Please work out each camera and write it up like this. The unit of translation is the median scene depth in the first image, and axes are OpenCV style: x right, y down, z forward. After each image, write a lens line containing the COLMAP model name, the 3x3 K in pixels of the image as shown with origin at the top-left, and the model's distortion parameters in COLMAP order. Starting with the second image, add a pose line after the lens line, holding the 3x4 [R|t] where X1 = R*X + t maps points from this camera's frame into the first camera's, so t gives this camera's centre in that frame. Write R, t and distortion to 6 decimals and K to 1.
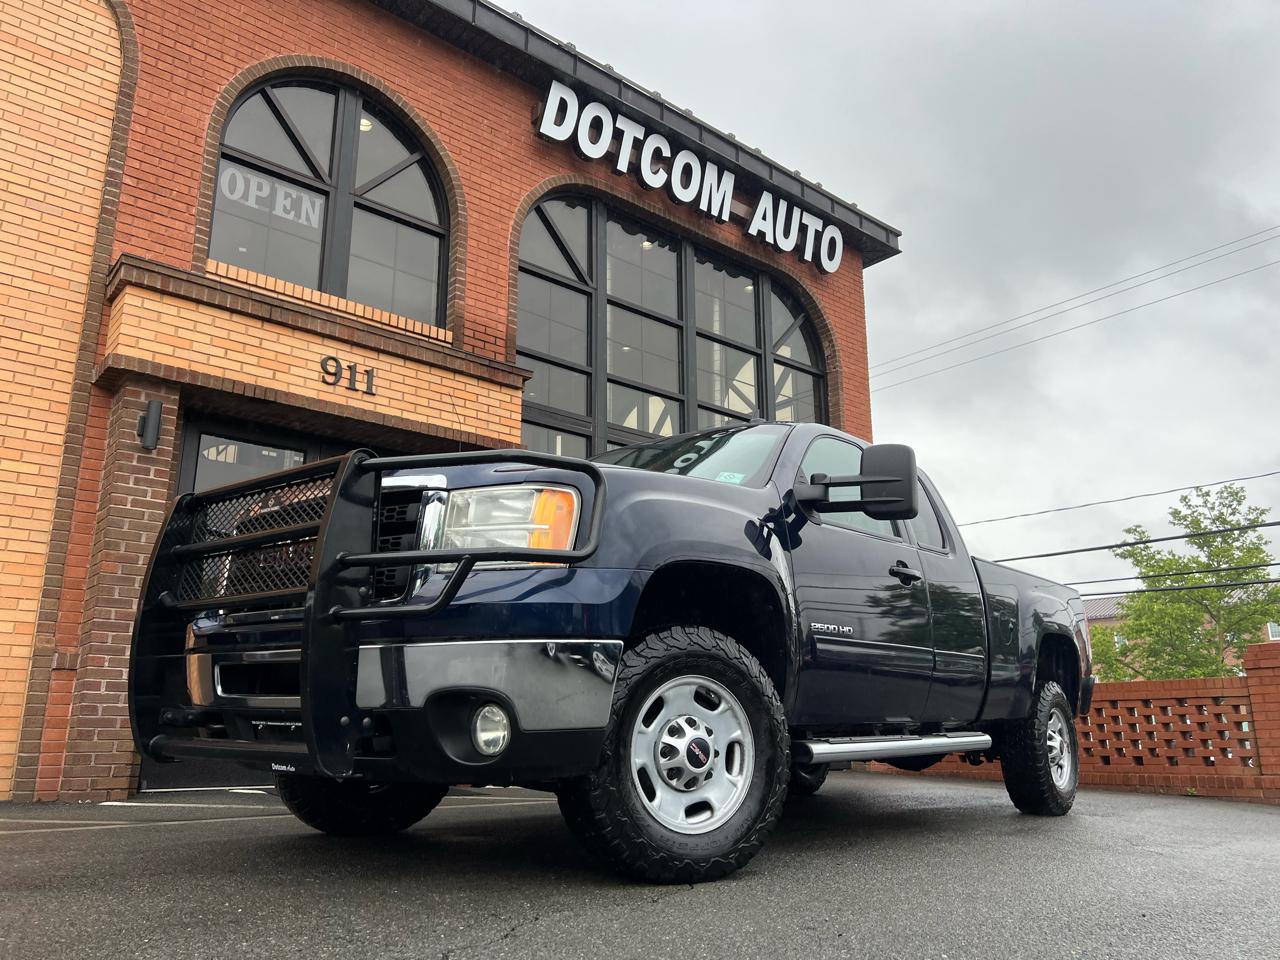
lens RADIAL K [[958.6, 0, 658.0], [0, 958.6, 490.6], [0, 0, 1]] dist [0.046231, -0.052573]
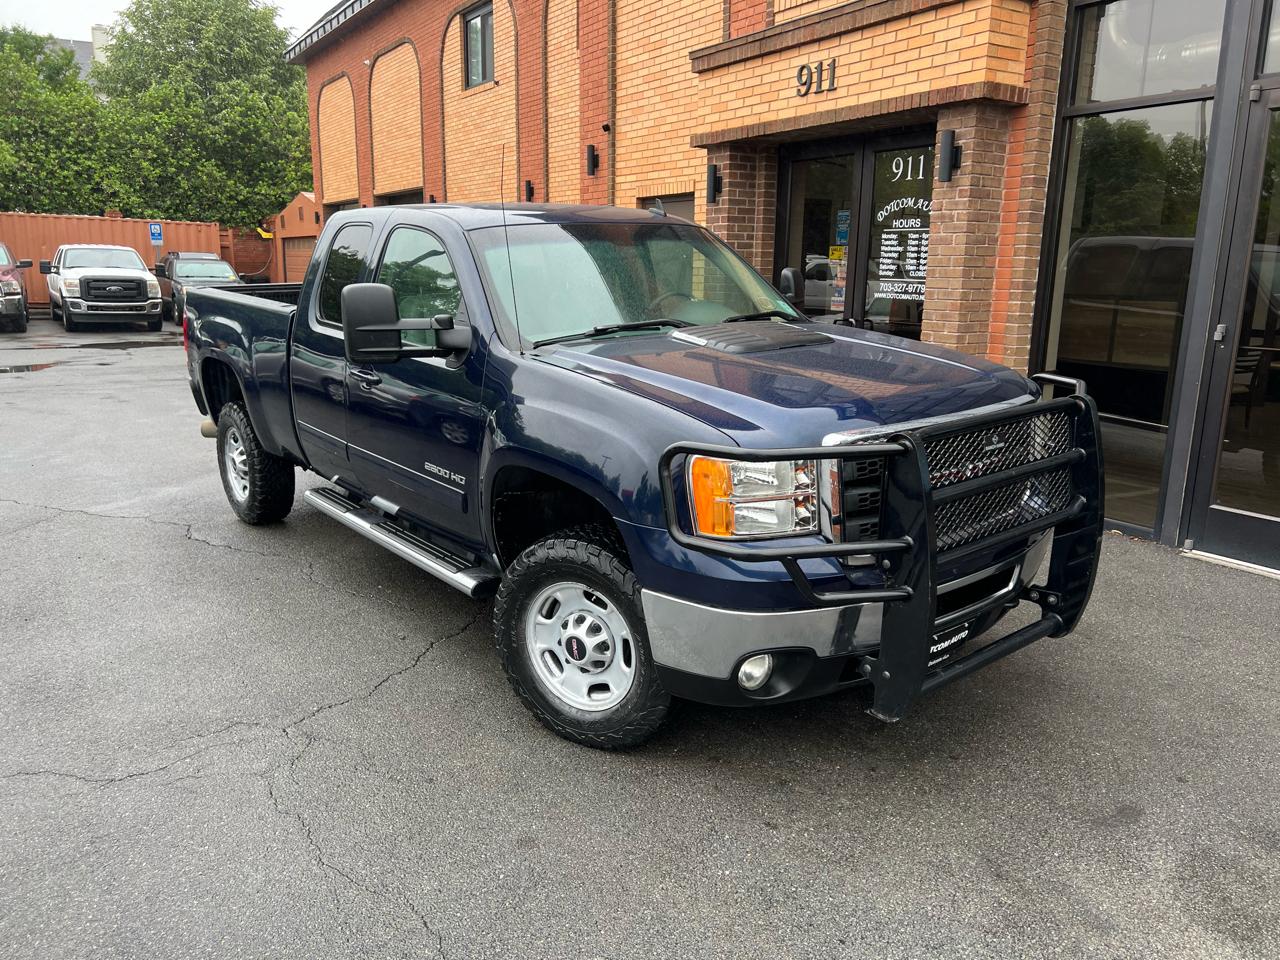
lens RADIAL K [[958.6, 0, 641.6], [0, 958.6, 487.1], [0, 0, 1]] dist [0.046231, -0.052573]
pose [[-0.147174, 0.226005, -0.962944, 0.780234], [0.240472, 0.952511, 0.186803, 0.053686], [0.959434, -0.204069, -0.194533, 0.970028]]
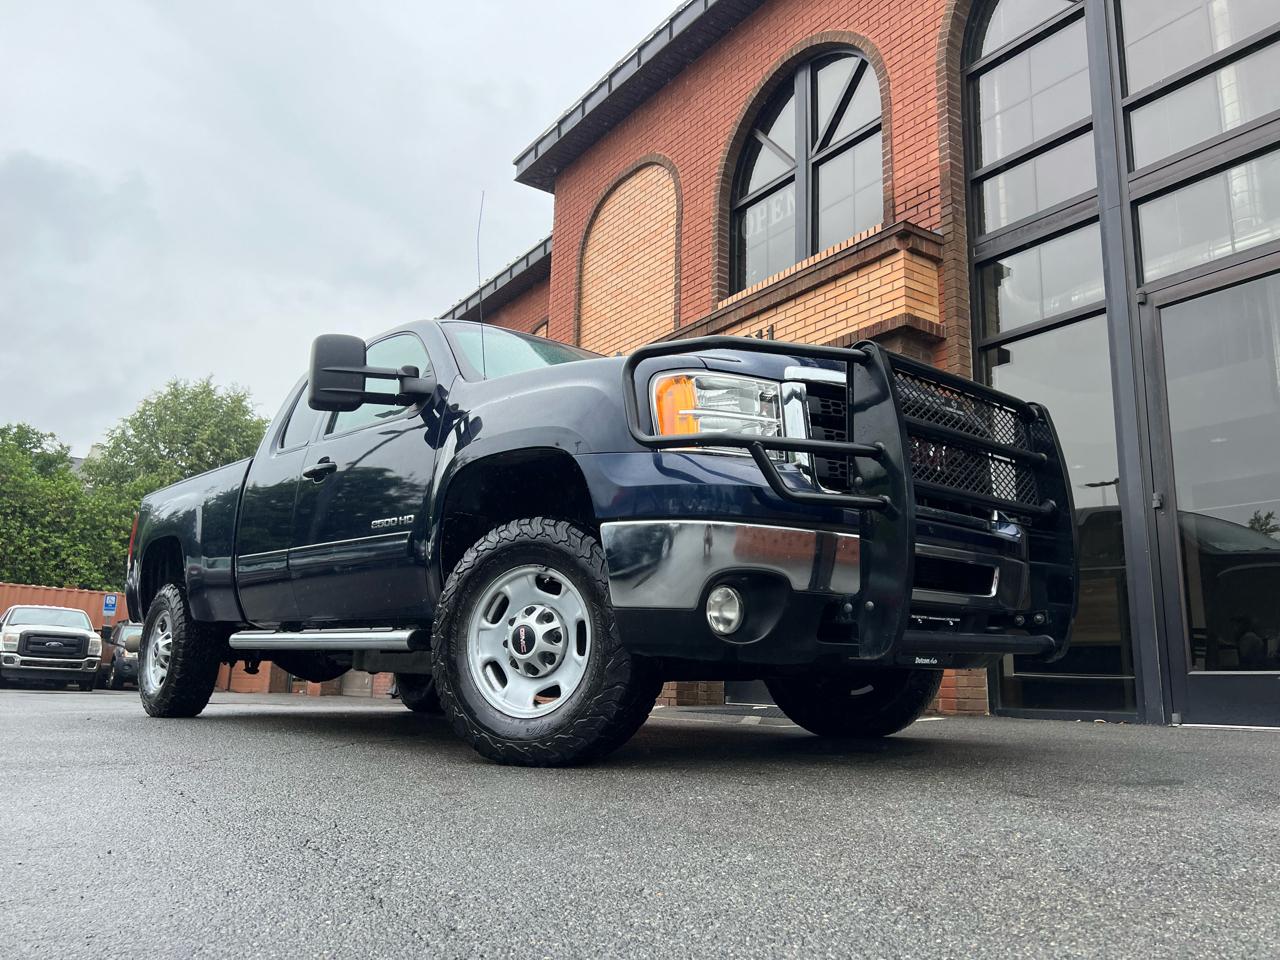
lens RADIAL K [[958.6, 0, 636.0], [0, 958.6, 489.0], [0, 0, 1]] dist [0.046231, -0.052573]
pose [[-0.102989, -0.205015, -0.973325, 0.765706], [0.225554, 0.948225, -0.223594, 0.266258], [0.968772, -0.242565, -0.051414, 0.912616]]
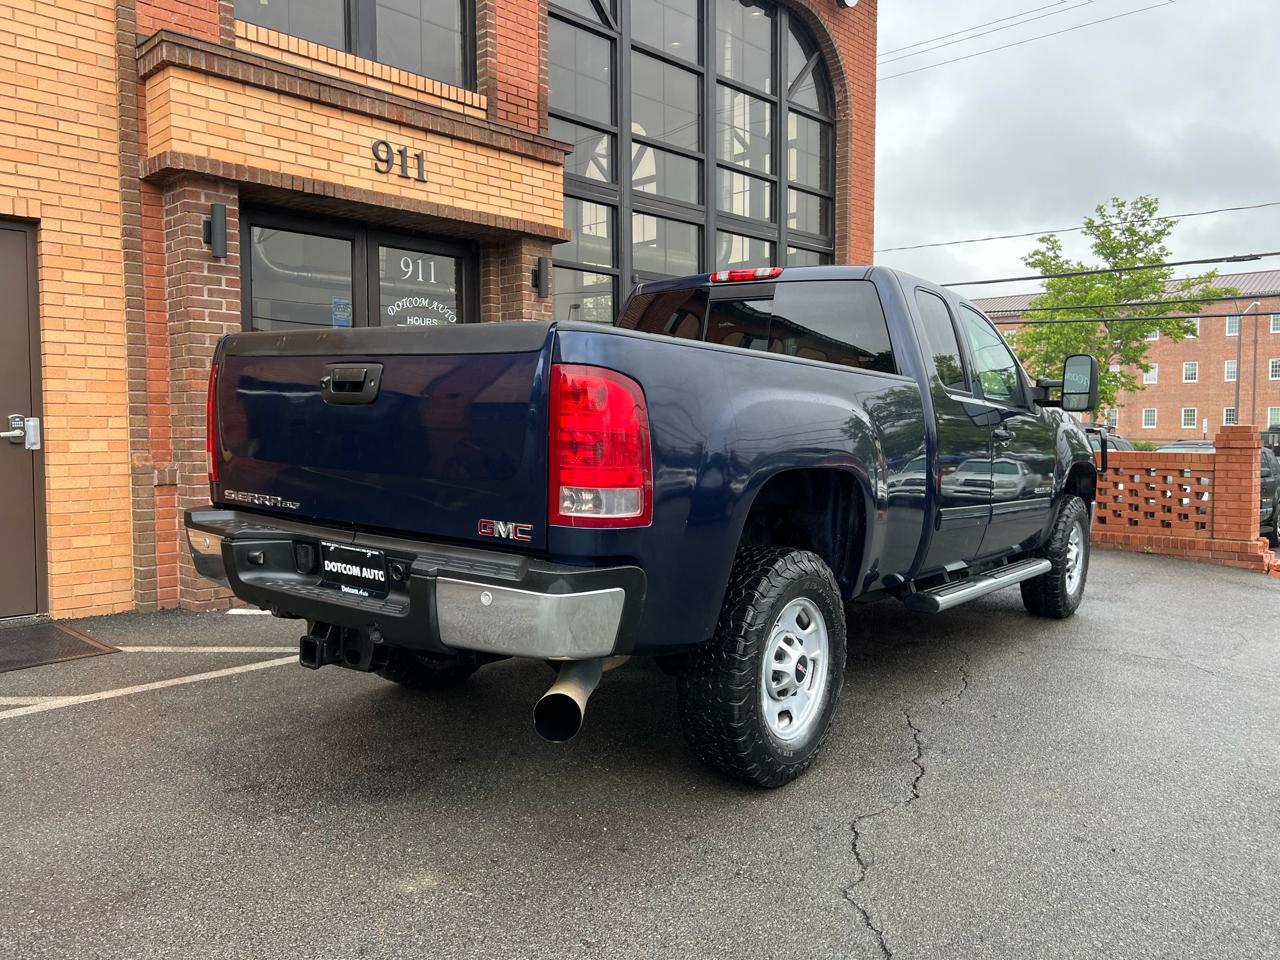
lens RADIAL K [[958.6, 0, 646.6], [0, 958.6, 470.2], [0, 0, 1]] dist [0.046231, -0.052573]
pose [[0.995302, 0.000684, 0.096821, -0.180208], [-0.029681, 0.953986, 0.298380, -0.124384], [-0.092162, -0.299852, 0.949524, 0.001728]]
